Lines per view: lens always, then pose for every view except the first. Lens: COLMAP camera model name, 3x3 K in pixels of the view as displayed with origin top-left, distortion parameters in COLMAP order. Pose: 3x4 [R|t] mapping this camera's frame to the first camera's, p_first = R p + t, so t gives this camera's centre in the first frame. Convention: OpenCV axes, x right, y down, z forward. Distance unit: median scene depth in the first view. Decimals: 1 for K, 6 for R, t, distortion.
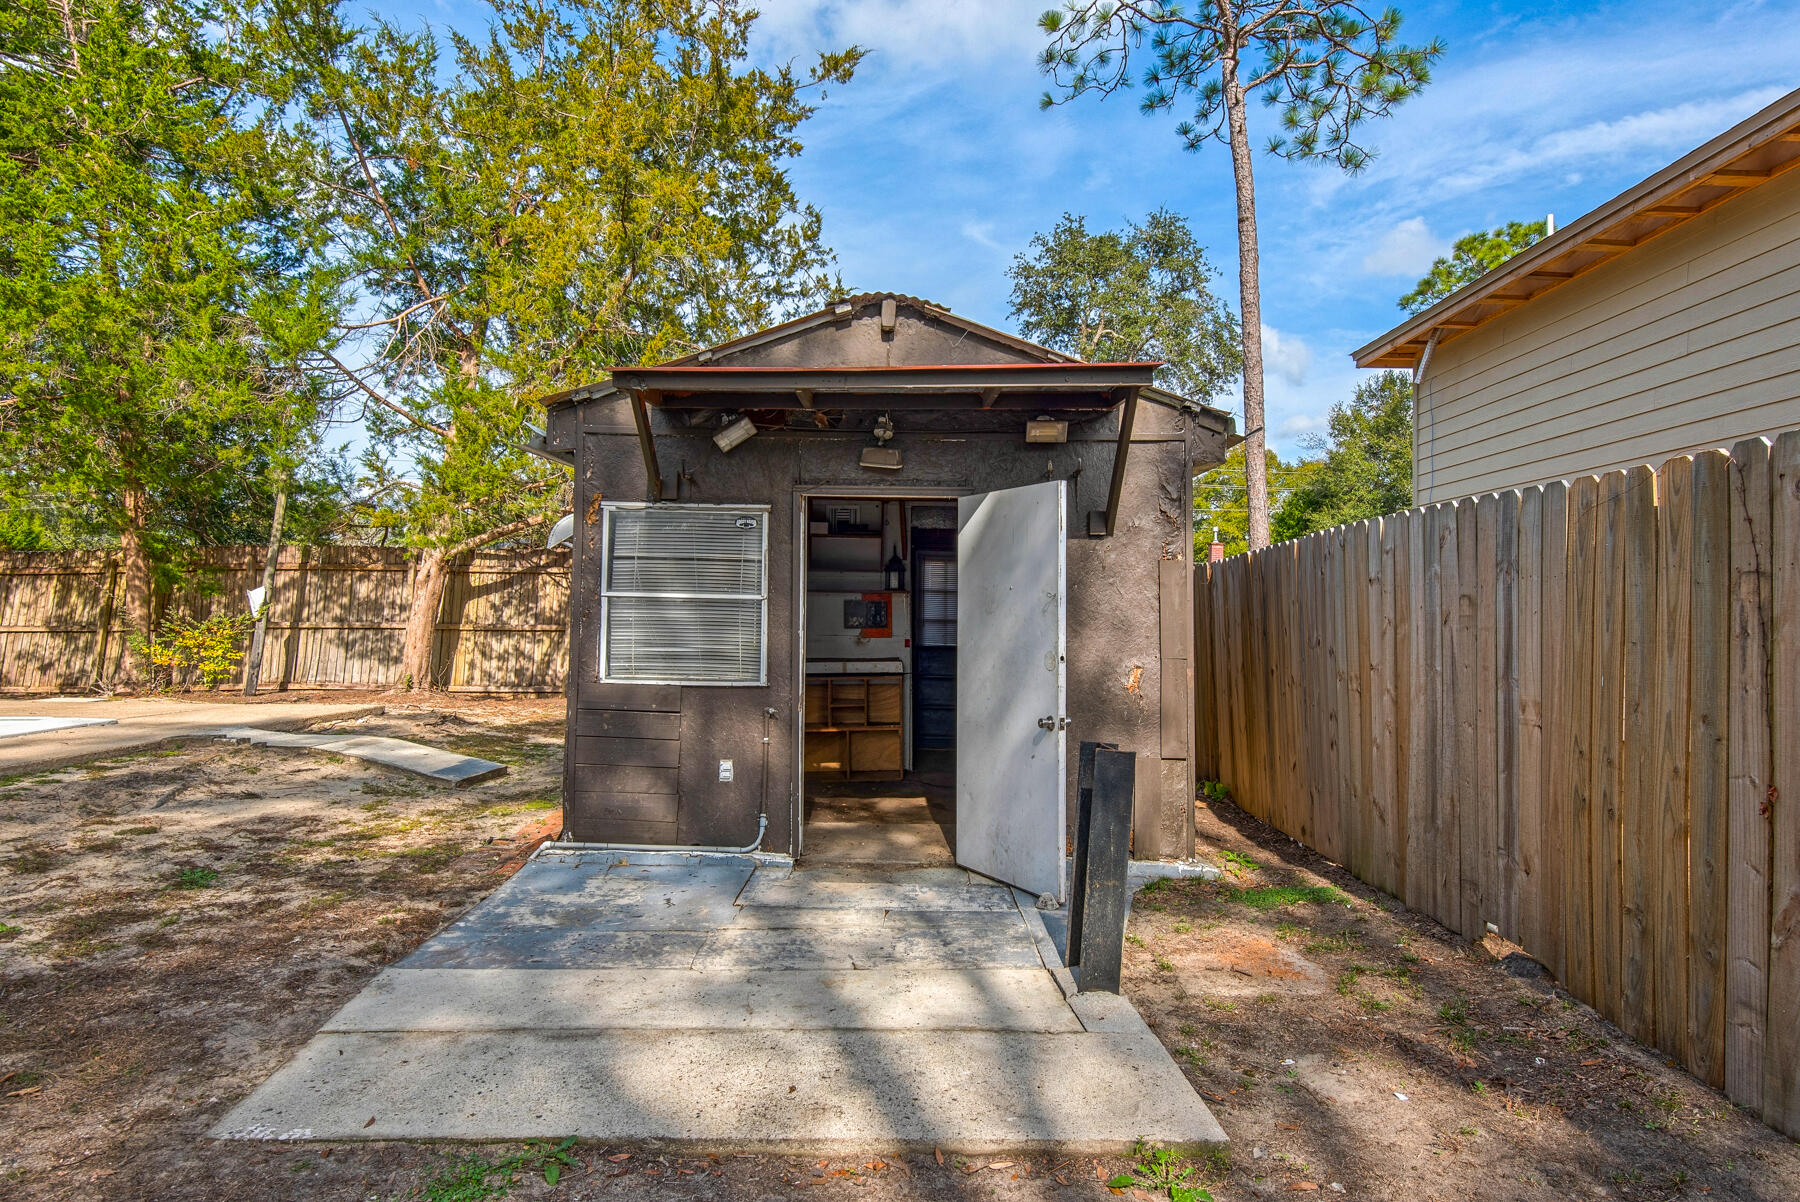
lens RADIAL K [[1053.0, 0, 900.2], [0, 1053.0, 599.1], [0, 0, 1]] dist [0.003726, 0.000193]
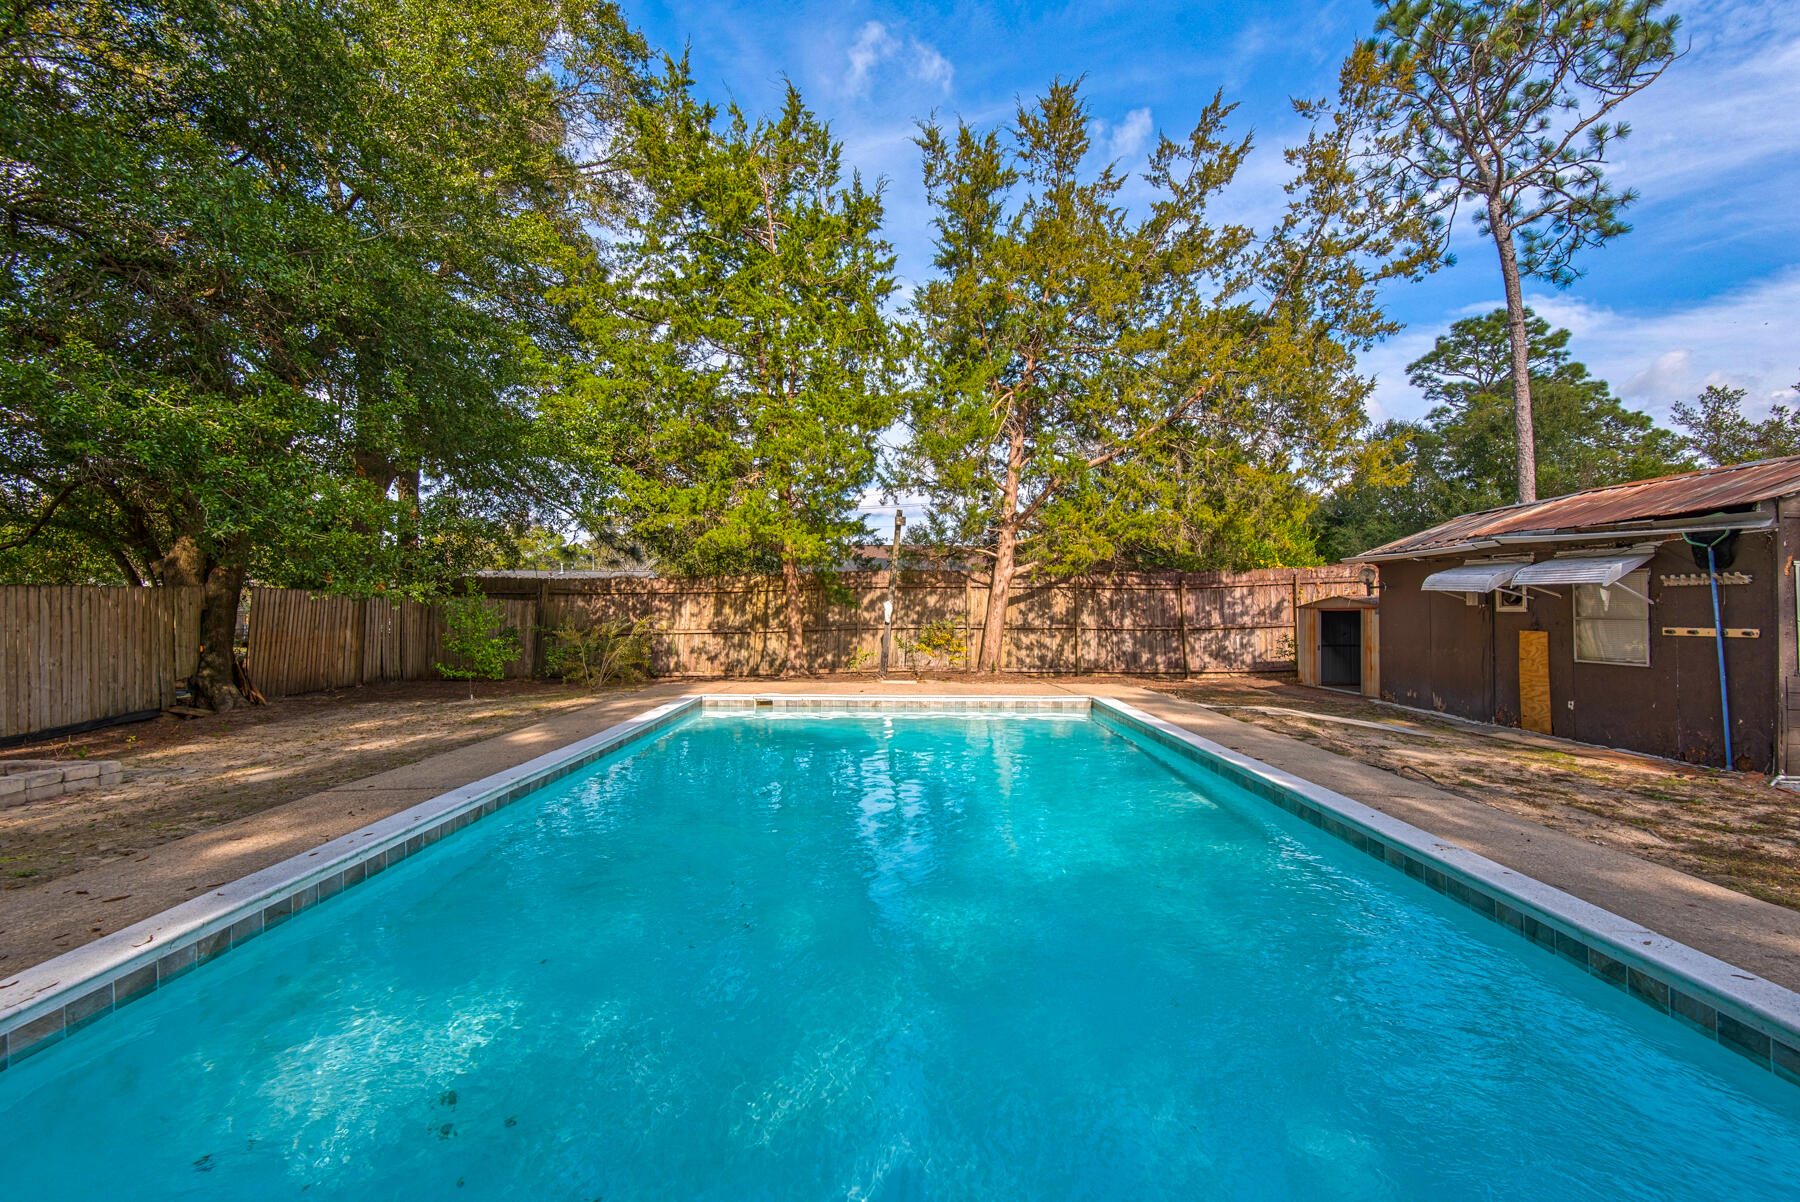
lens RADIAL K [[794.2, 0, 885.6], [0, 794.2, 612.1], [0, 0, 1]] dist [-0.016724, -0.002059]
pose [[0.999466, -0.011885, -0.030425, -0.538074], [0.012599, 0.999647, 0.023374, -0.019840], [0.030136, -0.023744, 0.999264, -0.068047]]
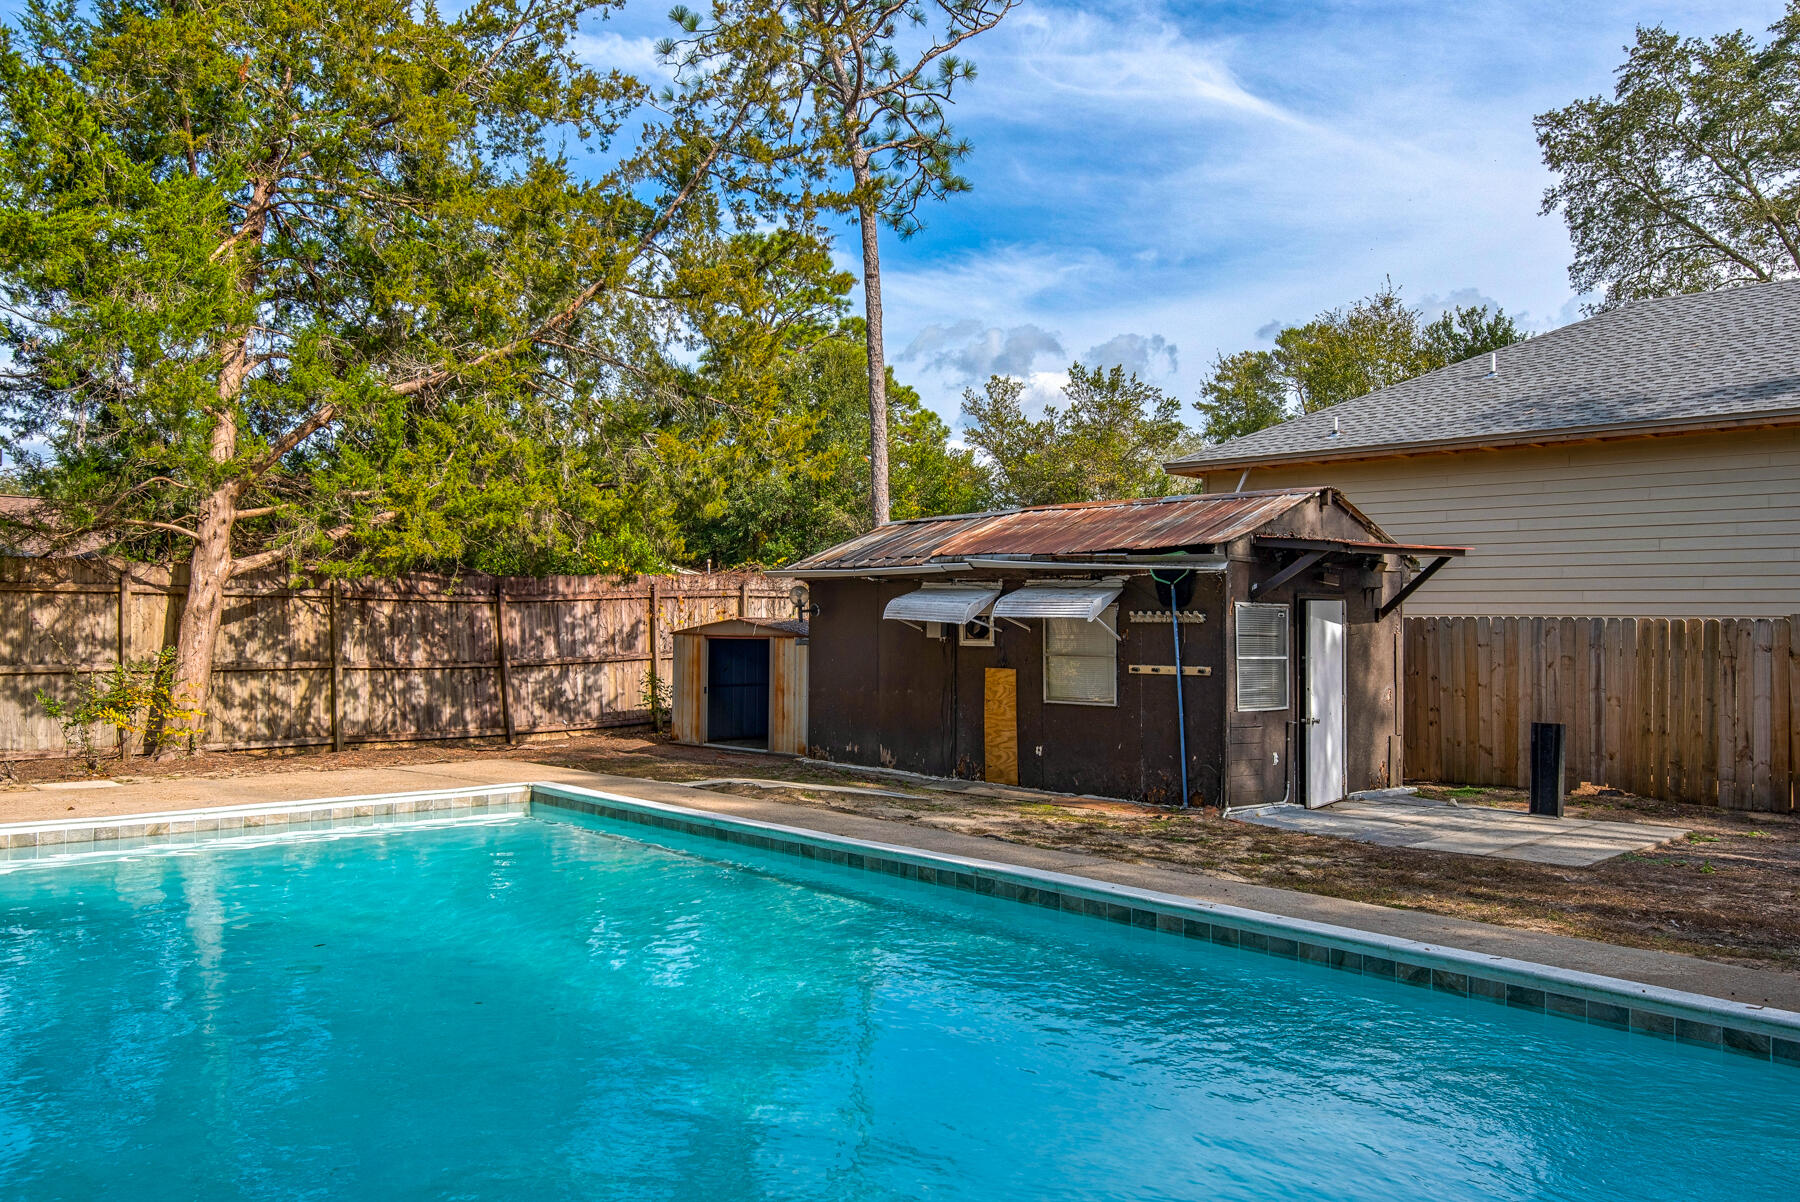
lens RADIAL K [[1338.5, 0, 911.9], [0, 1338.5, 607.3], [0, 0, 1]] dist [0.023124, -0.034490]
pose [[0.723771, 0.002072, 0.690037, -0.709983], [-0.012888, 0.999862, 0.010517, -0.033696], [-0.689920, -0.016505, 0.723698, -0.059744]]
